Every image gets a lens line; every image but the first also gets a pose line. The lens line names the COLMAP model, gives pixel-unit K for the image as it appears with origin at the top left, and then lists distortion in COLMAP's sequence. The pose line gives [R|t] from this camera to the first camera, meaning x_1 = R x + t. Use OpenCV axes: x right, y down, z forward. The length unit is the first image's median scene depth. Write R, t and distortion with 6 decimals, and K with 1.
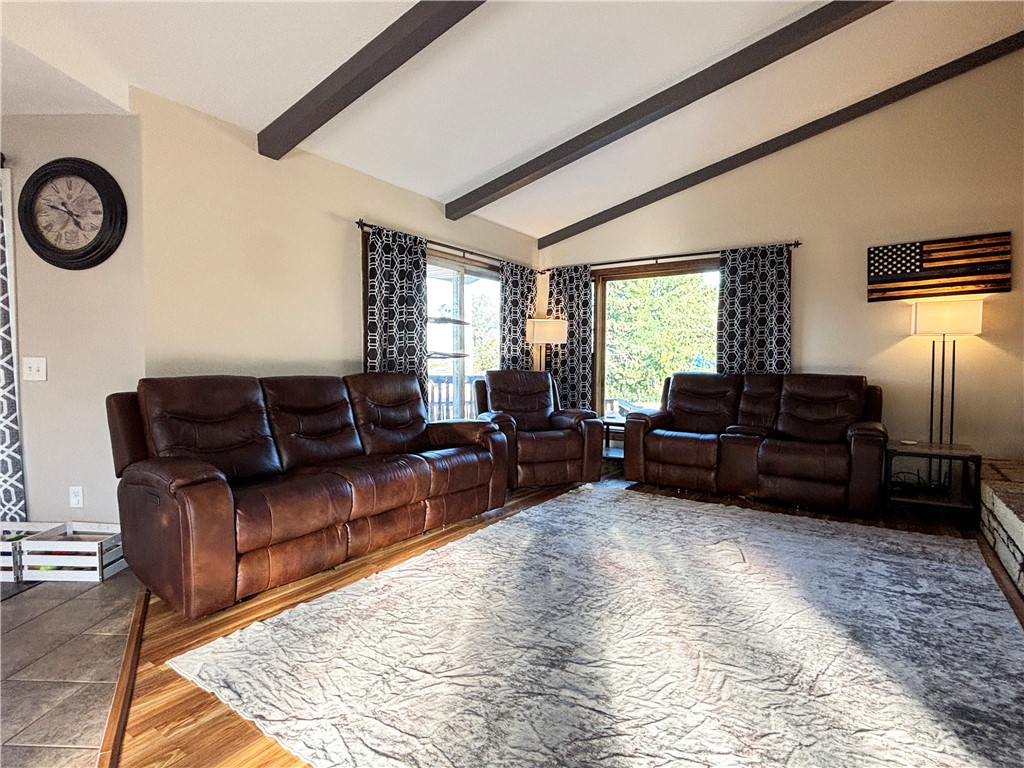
lens RADIAL K [[541.5, 0, 513.3], [0, 541.5, 384.9], [0, 0, 1]] dist [0.005458, -0.003662]
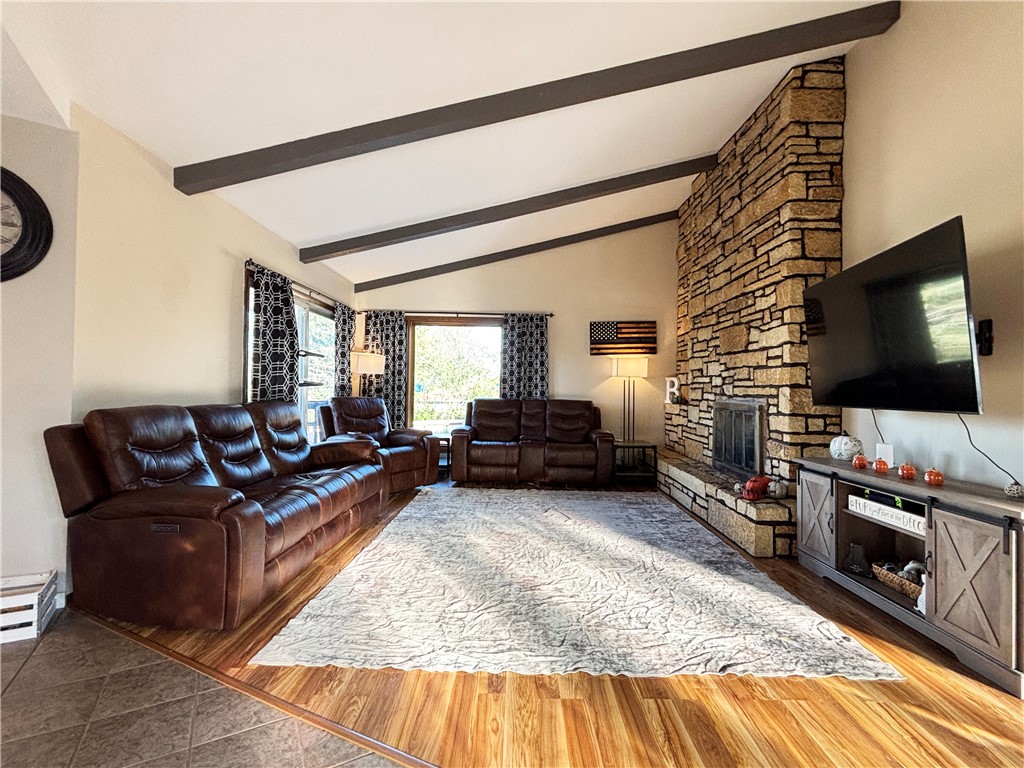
lens RADIAL K [[481.9, 0, 511.2], [0, 481.9, 382.6], [0, 0, 1]] dist [0.008789, -0.001521]
pose [[0.837560, 0.016307, 0.546103, -0.355213], [0.010361, 0.998901, -0.045719, -0.008443], [-0.546248, 0.043950, 0.836470, -0.075809]]
